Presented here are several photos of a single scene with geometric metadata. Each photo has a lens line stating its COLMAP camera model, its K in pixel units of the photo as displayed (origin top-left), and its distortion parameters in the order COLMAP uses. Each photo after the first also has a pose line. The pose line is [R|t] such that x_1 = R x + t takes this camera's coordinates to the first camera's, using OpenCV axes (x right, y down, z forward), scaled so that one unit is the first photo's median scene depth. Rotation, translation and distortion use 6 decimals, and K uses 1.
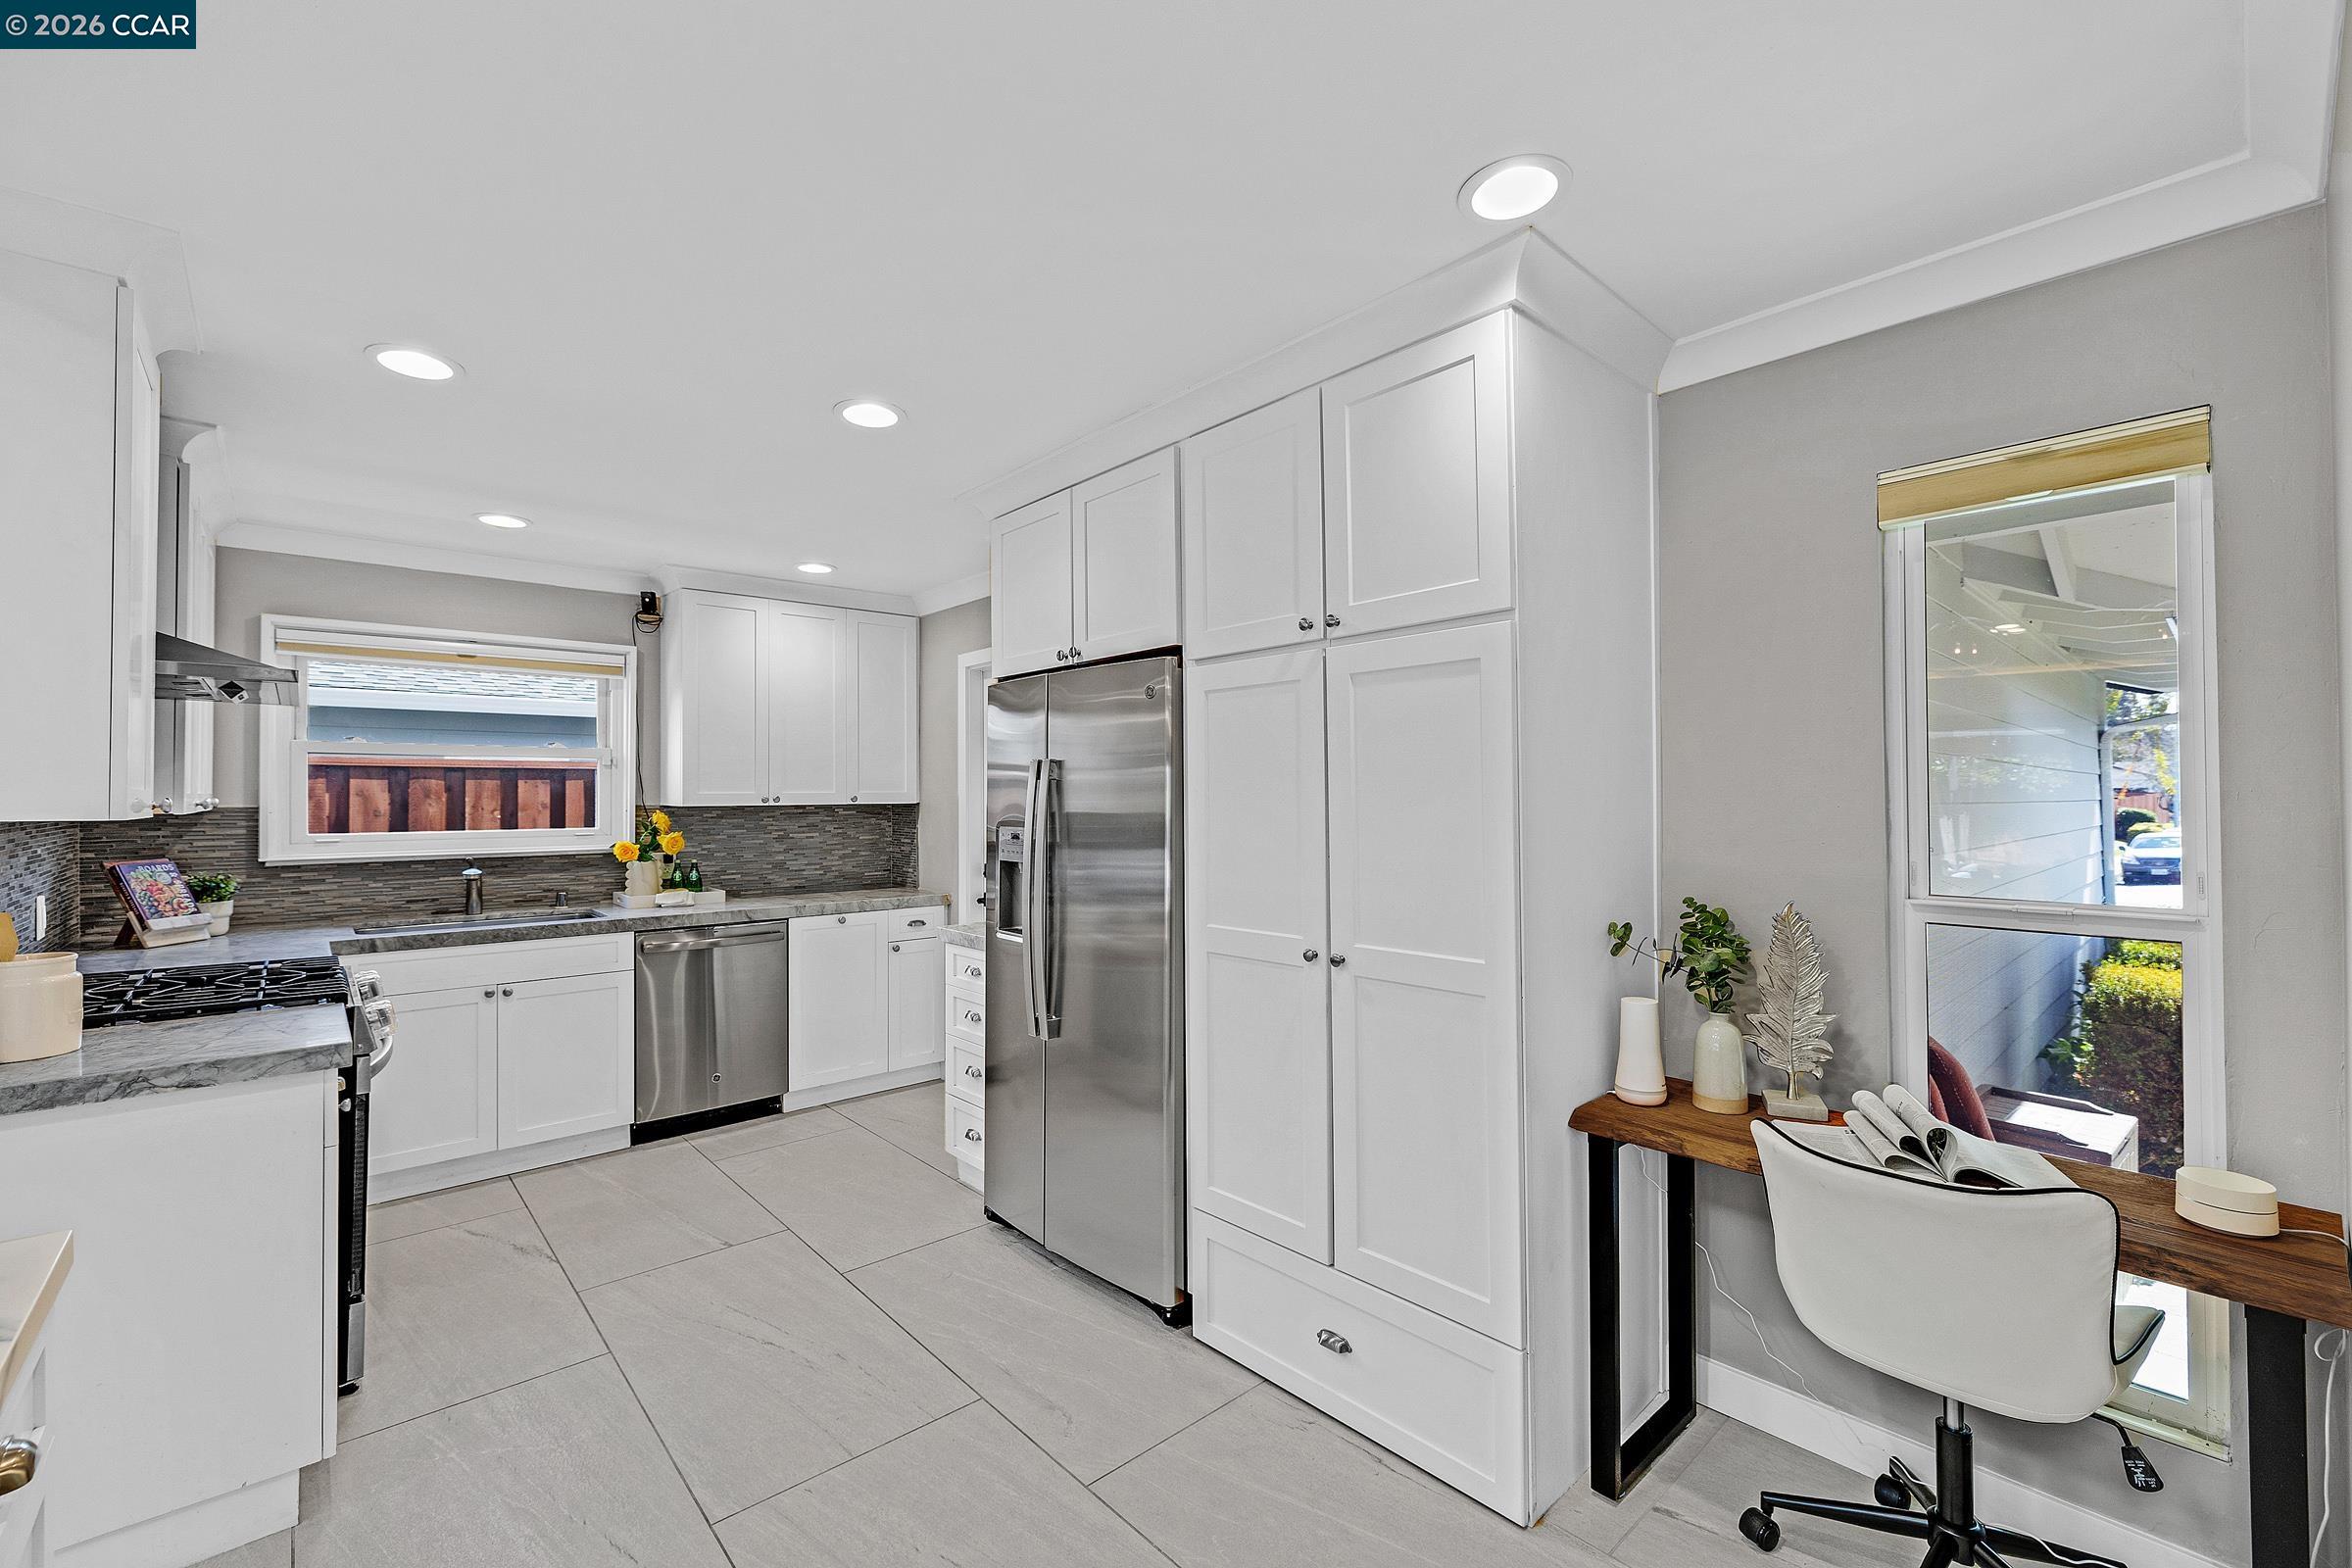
lens RADIAL K [[981.3, 0, 1172.4], [0, 981.3, 785.3], [0, 0, 1]] dist [-0.002415, -0.000004]
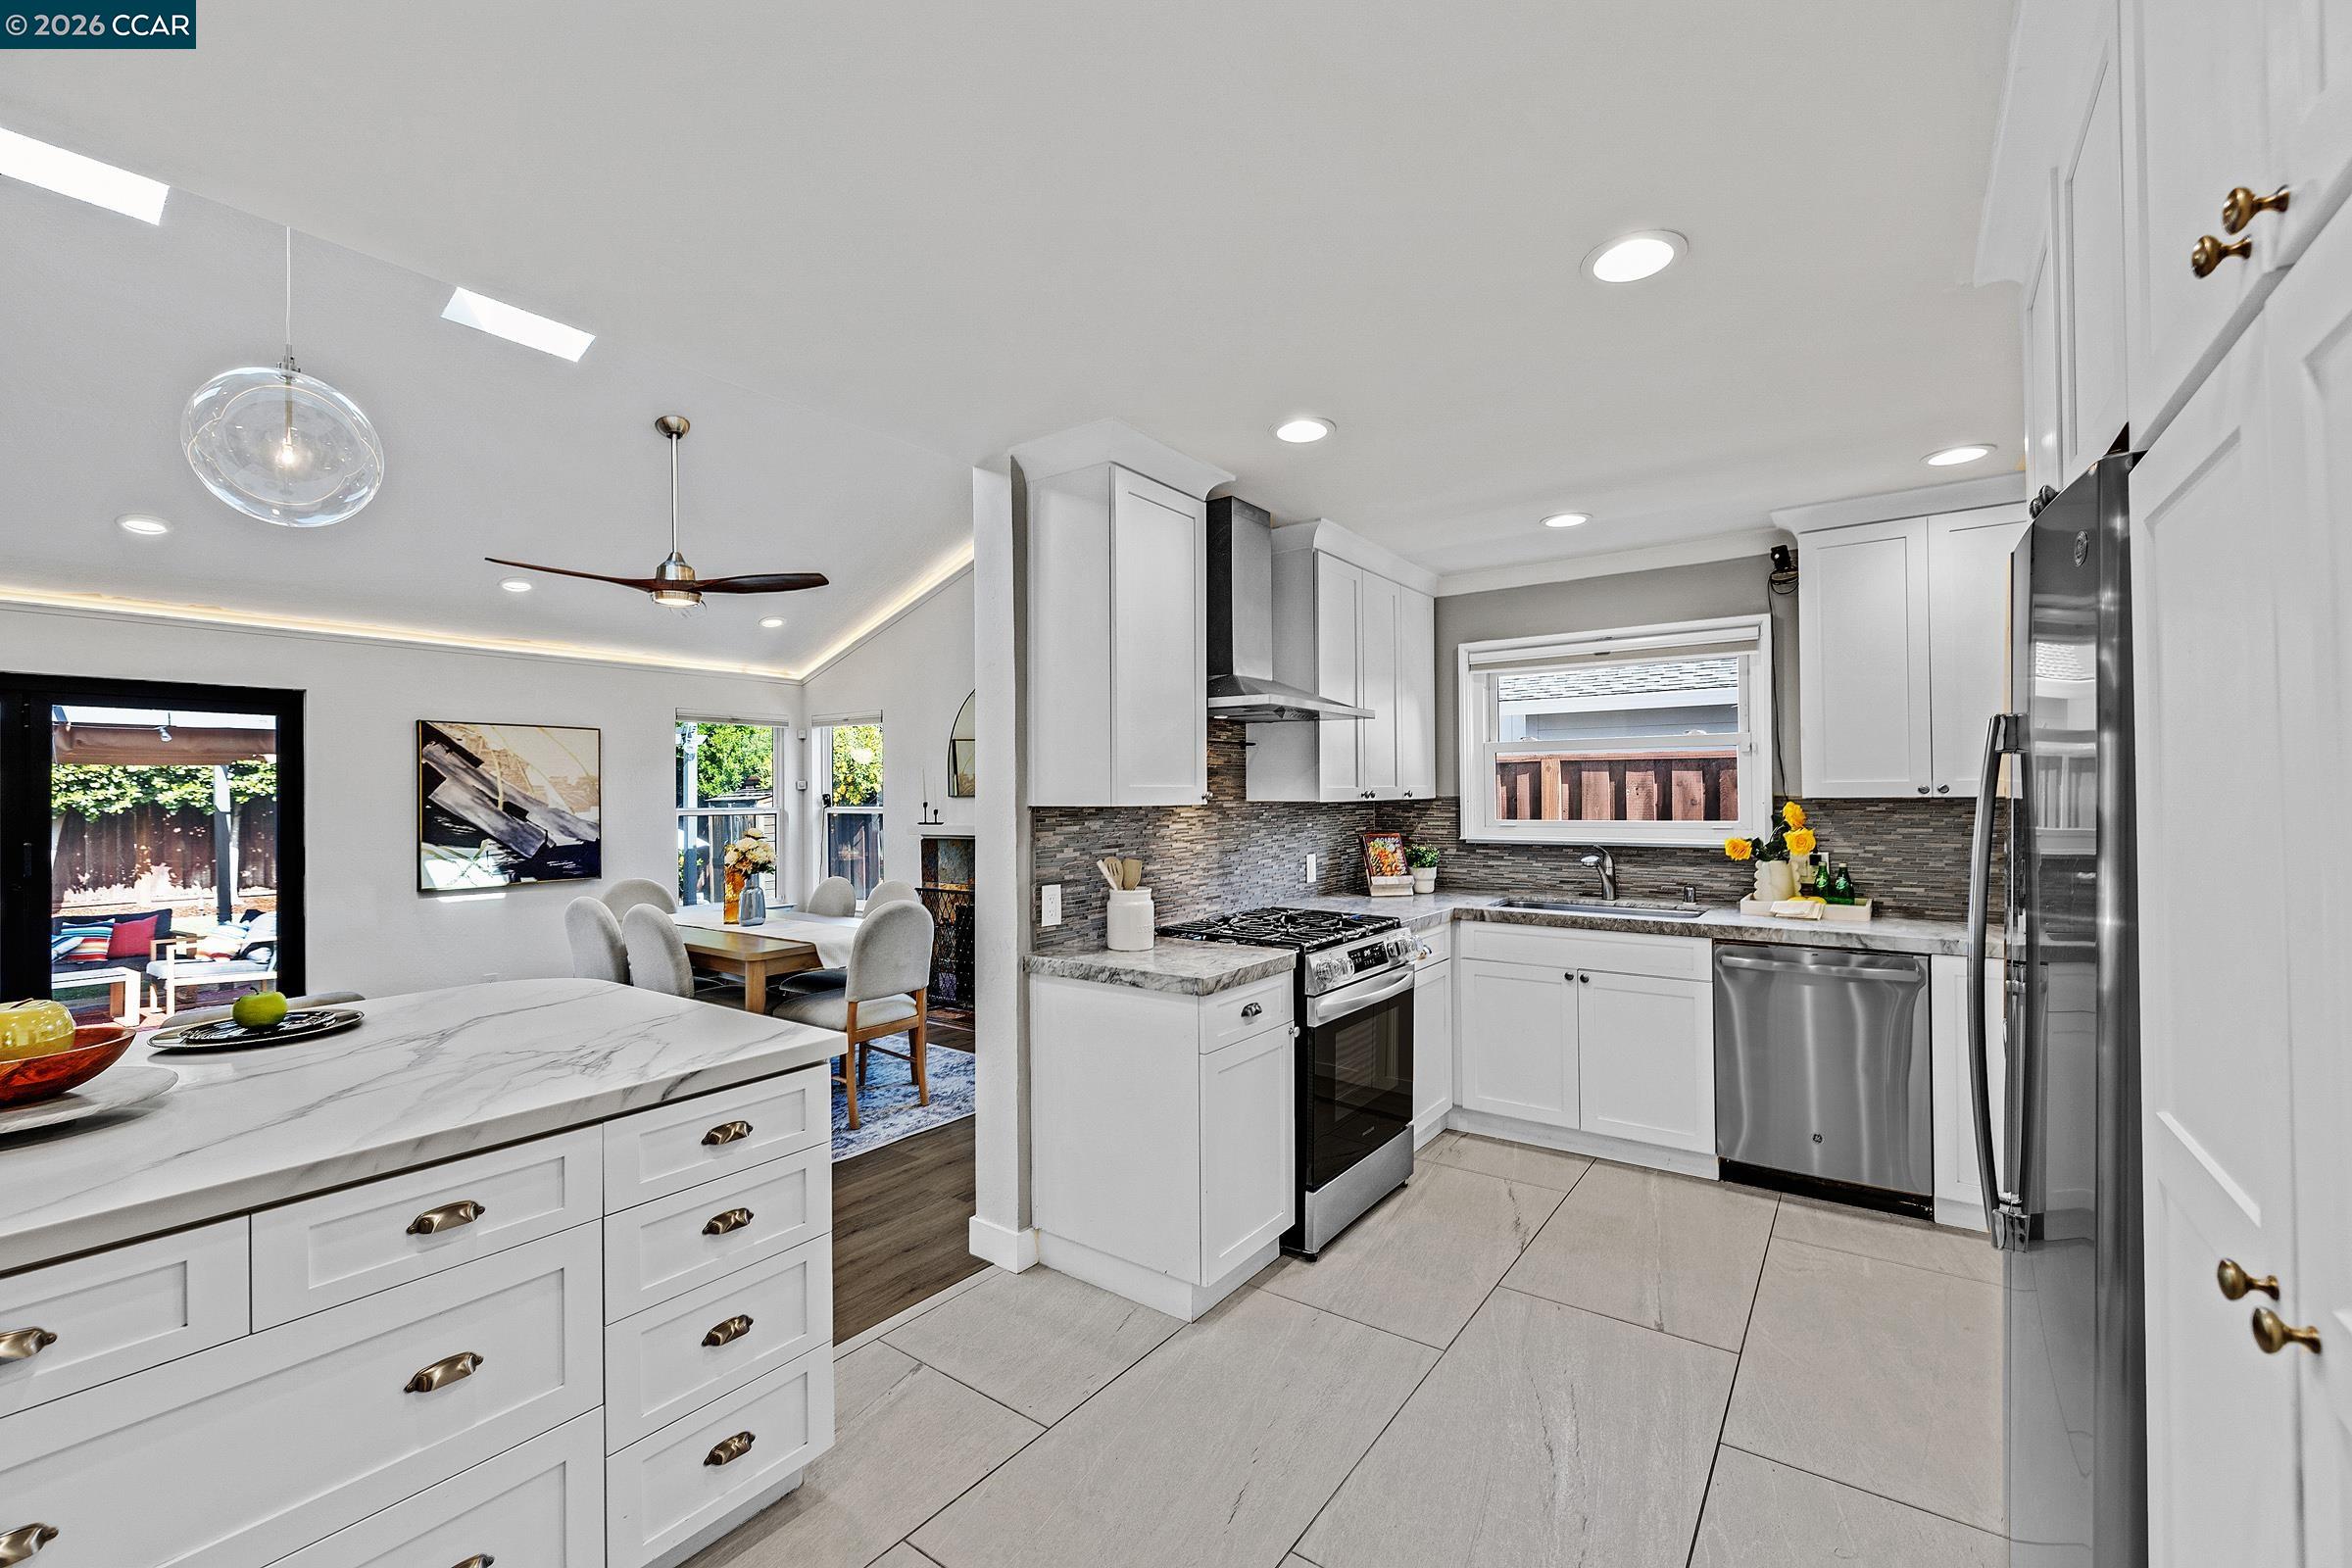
lens RADIAL K [[981.3, 0, 1172.1], [0, 981.3, 785.6], [0, 0, 1]] dist [-0.002415, -0.000004]
pose [[0.210025, -0.006222, -0.977676, 0.217061], [0.018760, 0.999821, -0.002333, 0.003625], [0.977516, -0.017851, 0.210104, 0.341887]]
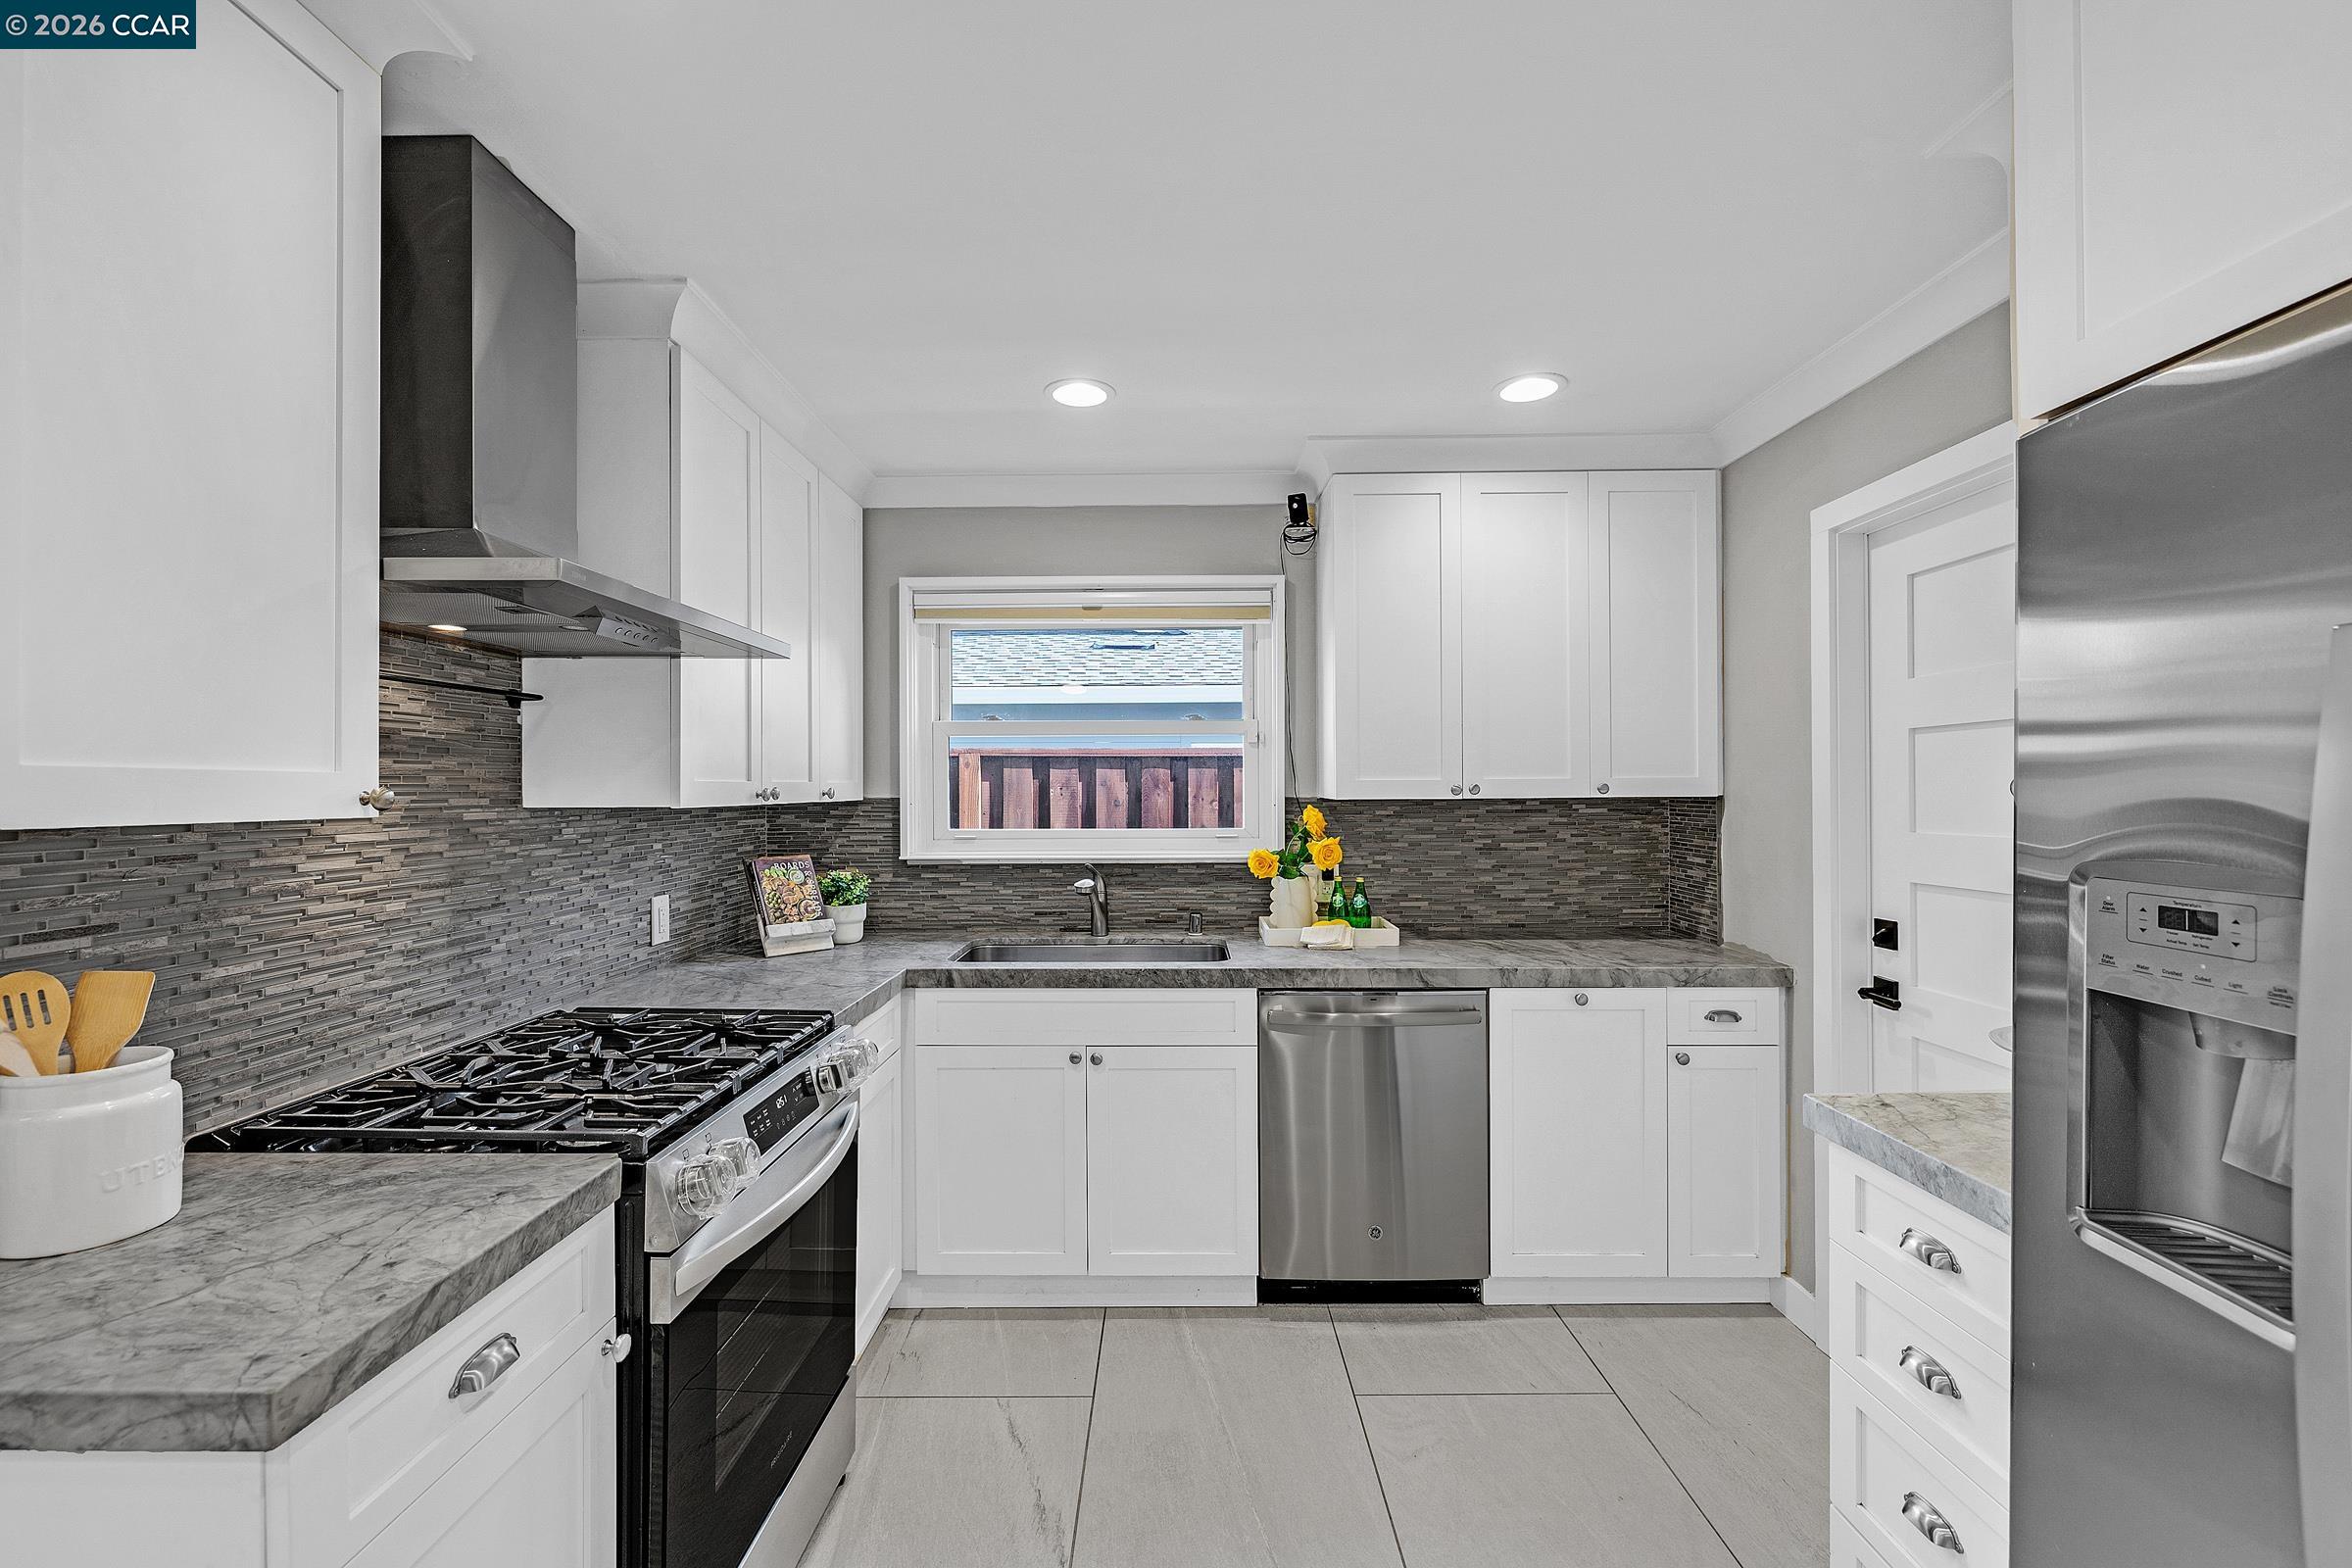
lens RADIAL K [[981.3, 0, 1167.1], [0, 981.3, 788.5], [0, 0, 1]] dist [-0.002415, -0.000004]
pose [[0.737888, -0.000632, -0.674922, -0.146647], [0.009523, 0.999910, 0.009474, 0.007073], [0.674856, -0.013418, 0.737828, 0.474515]]
